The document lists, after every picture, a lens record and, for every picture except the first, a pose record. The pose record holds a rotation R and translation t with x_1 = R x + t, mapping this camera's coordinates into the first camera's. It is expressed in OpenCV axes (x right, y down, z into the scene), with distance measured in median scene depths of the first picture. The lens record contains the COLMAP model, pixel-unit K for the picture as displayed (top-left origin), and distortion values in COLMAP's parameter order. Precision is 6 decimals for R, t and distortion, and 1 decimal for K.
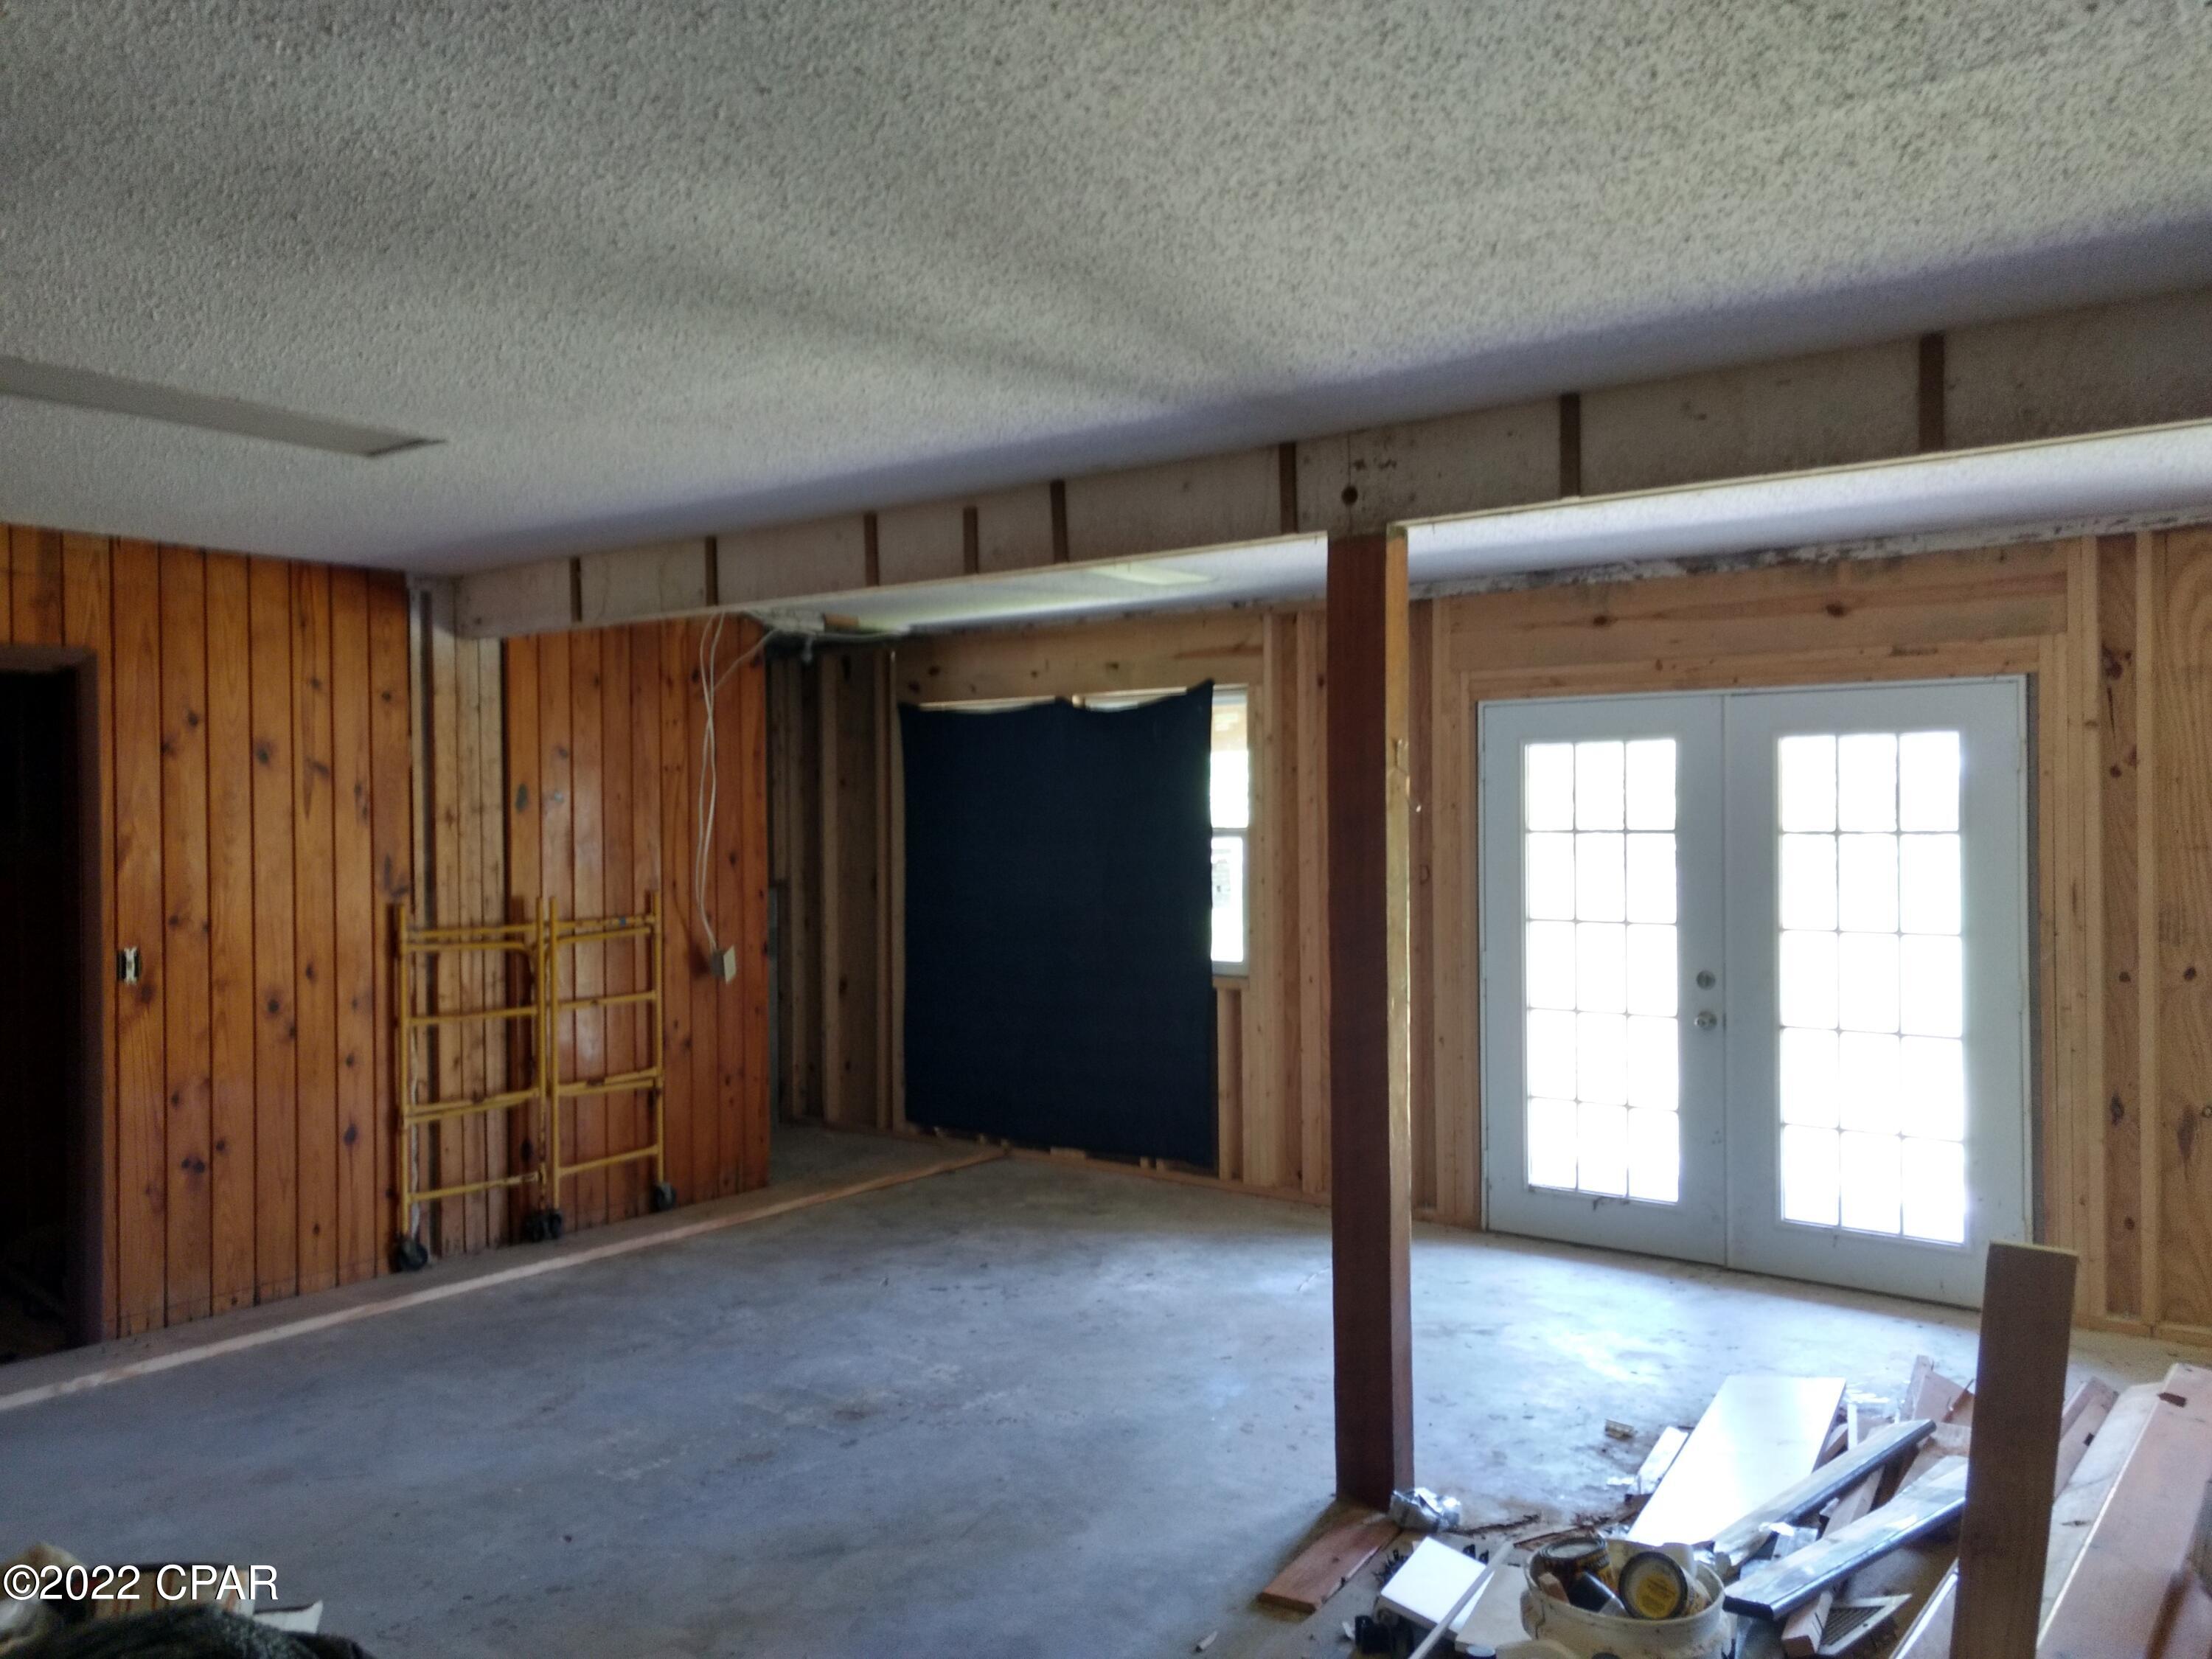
lens RADIAL K [[1718.7, 0, 1105.6], [0, 1718.7, 812.4], [0, 0, 1]] dist [0.004613, 0.013872]
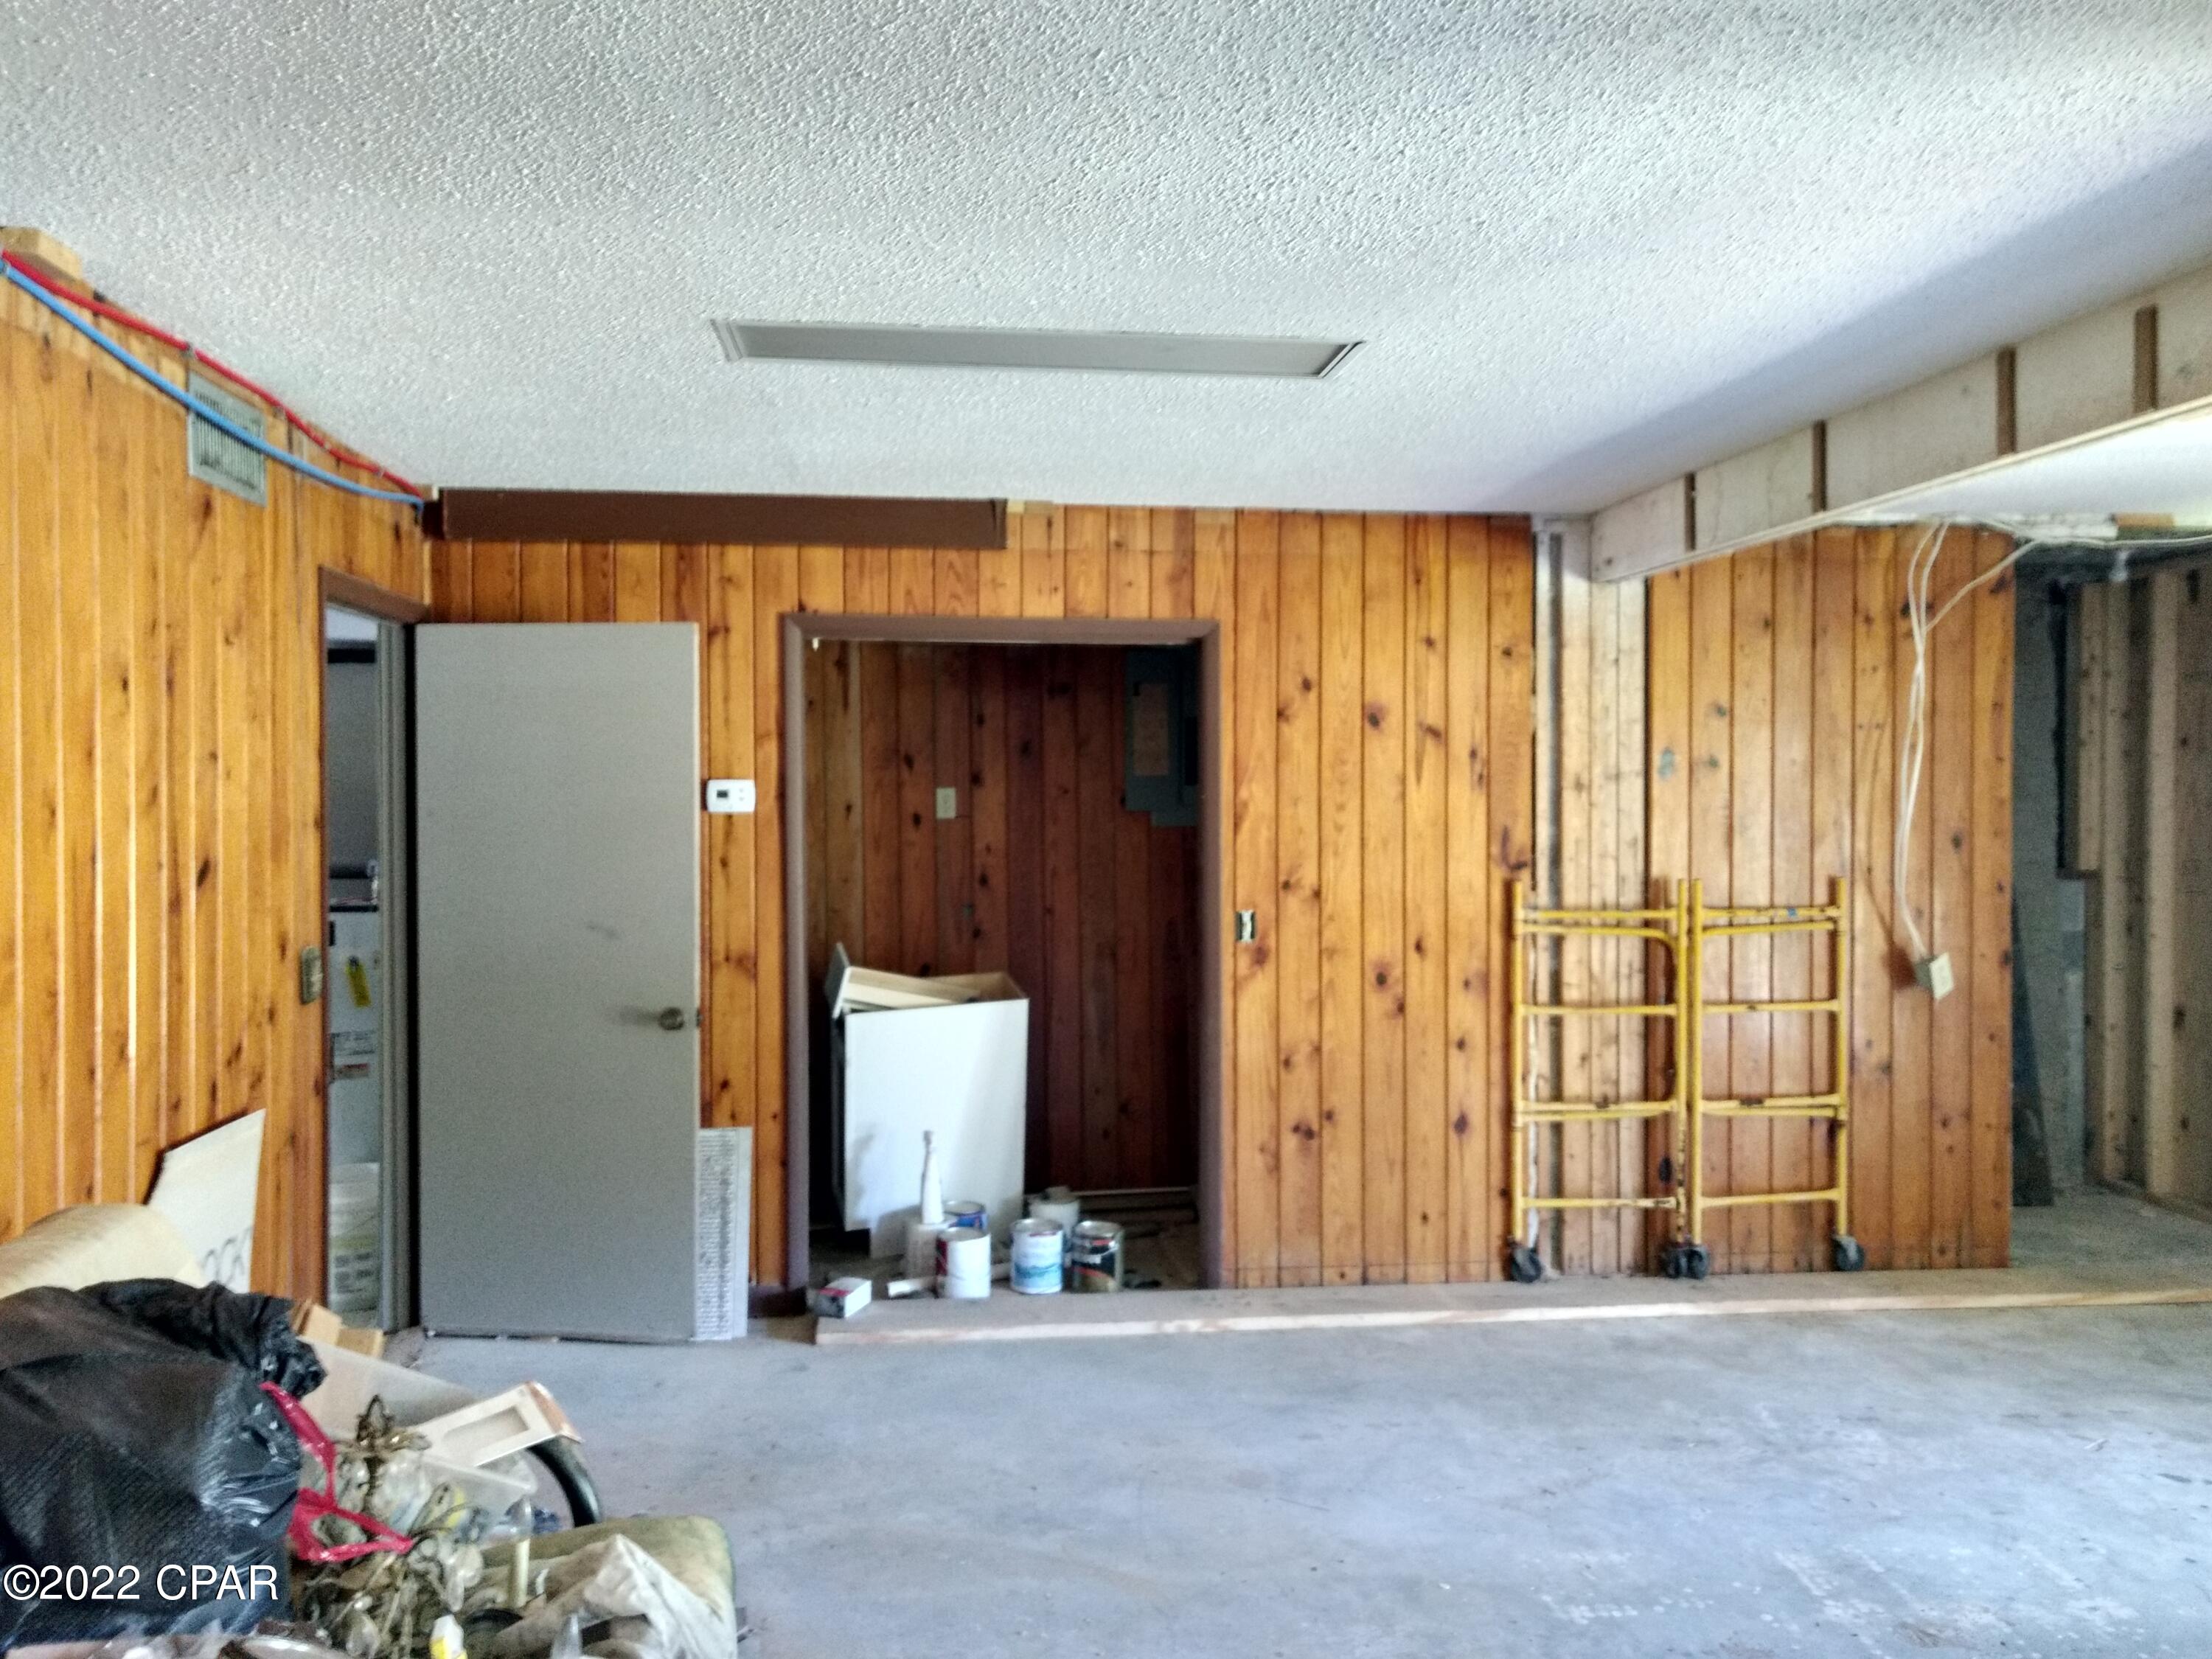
lens RADIAL K [[1718.7, 0, 1105.6], [0, 1718.7, 812.4], [0, 0, 1]] dist [0.004613, 0.013872]
pose [[0.685166, 0.017510, -0.728176, 0.103309], [-0.005124, 0.999802, 0.019221, 0.001135], [0.728369, -0.009438, 0.685121, 0.214457]]
